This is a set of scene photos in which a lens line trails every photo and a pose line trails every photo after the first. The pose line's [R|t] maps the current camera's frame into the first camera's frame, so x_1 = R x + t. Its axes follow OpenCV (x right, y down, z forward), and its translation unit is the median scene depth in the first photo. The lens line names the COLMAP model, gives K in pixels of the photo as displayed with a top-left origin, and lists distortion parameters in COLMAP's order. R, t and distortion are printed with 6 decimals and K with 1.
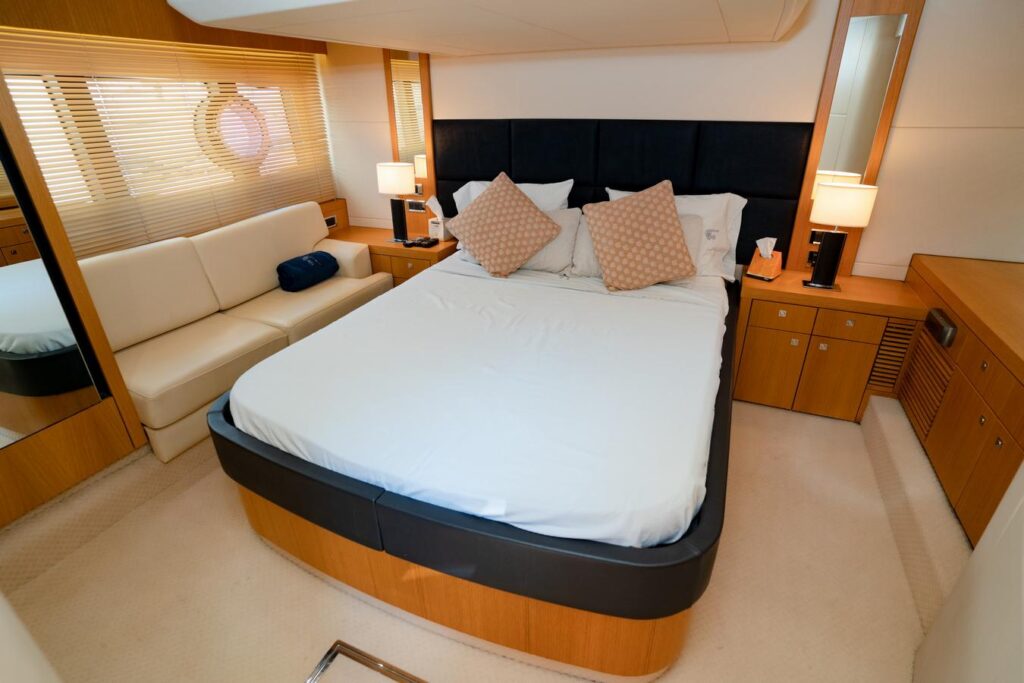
lens RADIAL K [[513.8, 0, 512.0], [0, 513.8, 341.5], [0, 0, 1]] dist [-0.090679, 0.049367]
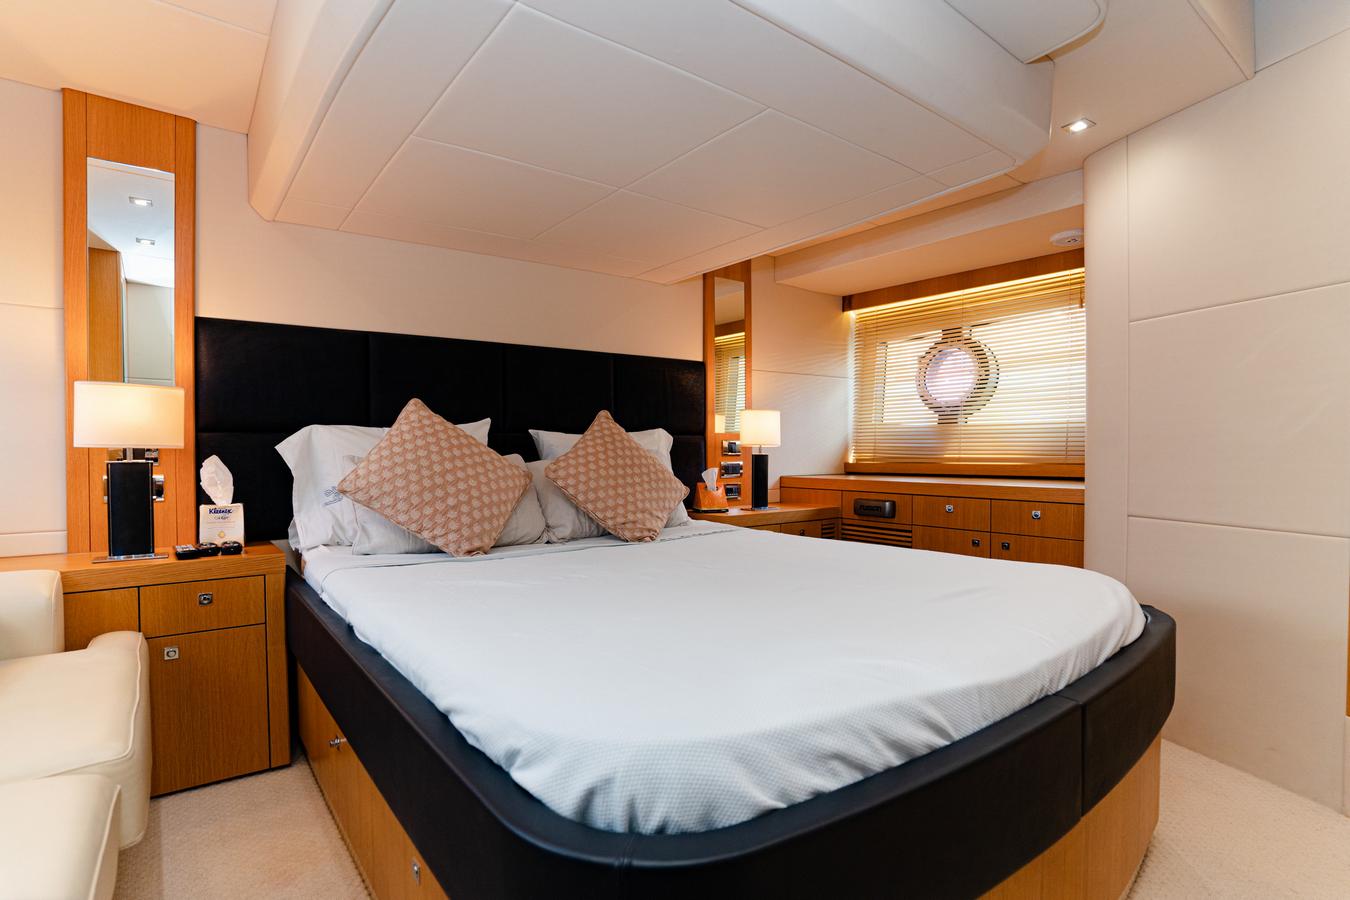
lens RADIAL K [[677.3, 0, 675.0], [0, 677.3, 450.0], [0, 0, 1]] dist [-0.090679, 0.049367]
pose [[0.487283, 0.009866, 0.873189, -0.579386], [0.372704, 0.901937, -0.218178, 0.012773], [-0.789714, 0.431755, 0.435821, 0.444062]]
